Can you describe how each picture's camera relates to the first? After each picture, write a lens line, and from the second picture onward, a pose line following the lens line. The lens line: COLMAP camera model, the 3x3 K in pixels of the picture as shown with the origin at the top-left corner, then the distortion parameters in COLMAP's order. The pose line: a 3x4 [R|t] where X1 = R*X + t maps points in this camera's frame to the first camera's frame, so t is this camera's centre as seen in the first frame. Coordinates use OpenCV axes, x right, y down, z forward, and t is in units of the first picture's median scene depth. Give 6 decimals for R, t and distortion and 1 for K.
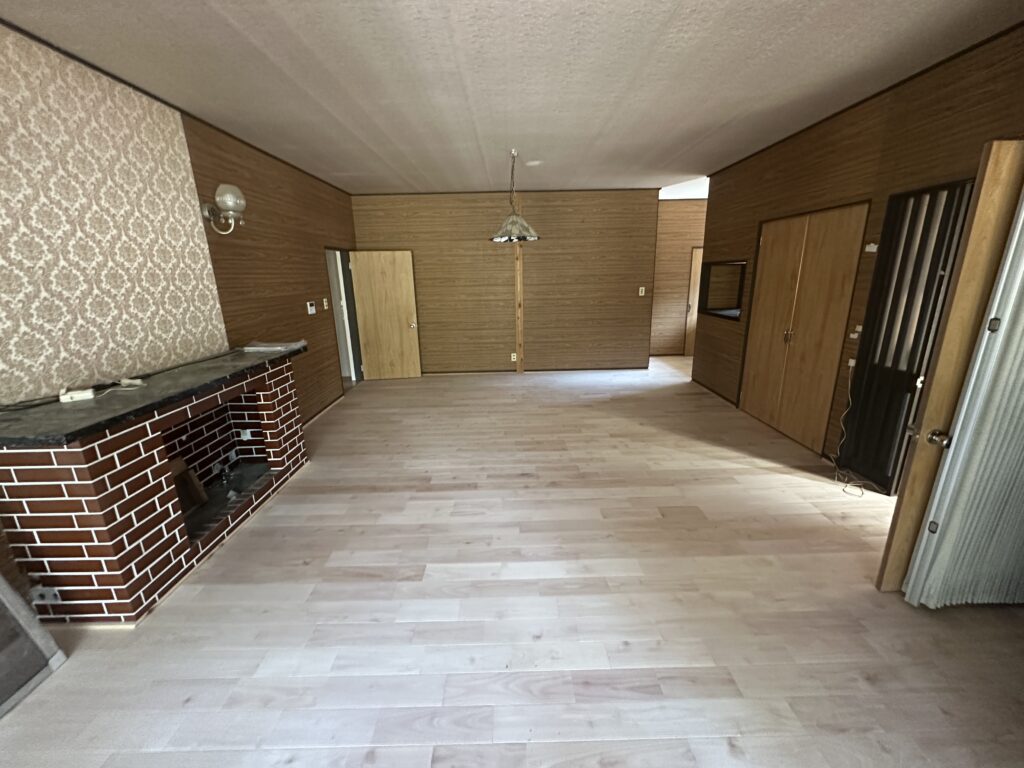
lens RADIAL K [[408.4, 0, 510.0], [0, 408.4, 383.9], [0, 0, 1]] dist [-0.003309, 0.000645]
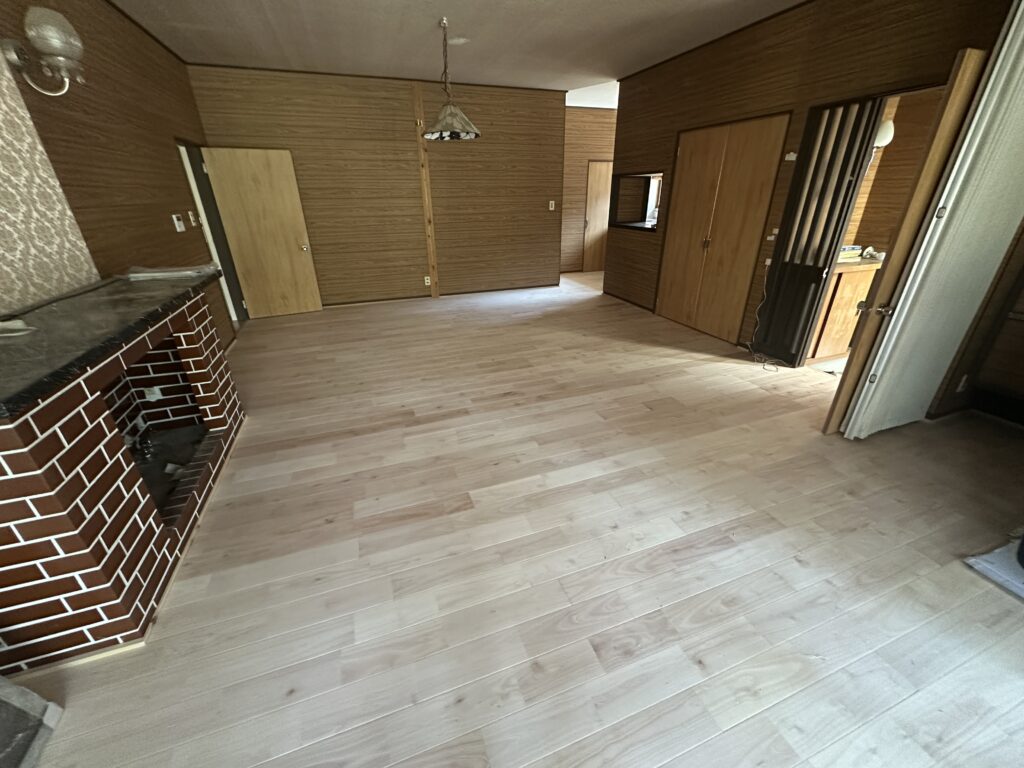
lens RADIAL K [[408.4, 0, 513.2], [0, 408.4, 384.4], [0, 0, 1]] dist [-0.003309, 0.000645]
pose [[0.941926, -0.131997, 0.308790, -0.277995], [0.077501, 0.980134, 0.182567, 0.023284], [-0.326754, -0.148033, 0.933444, 0.086769]]
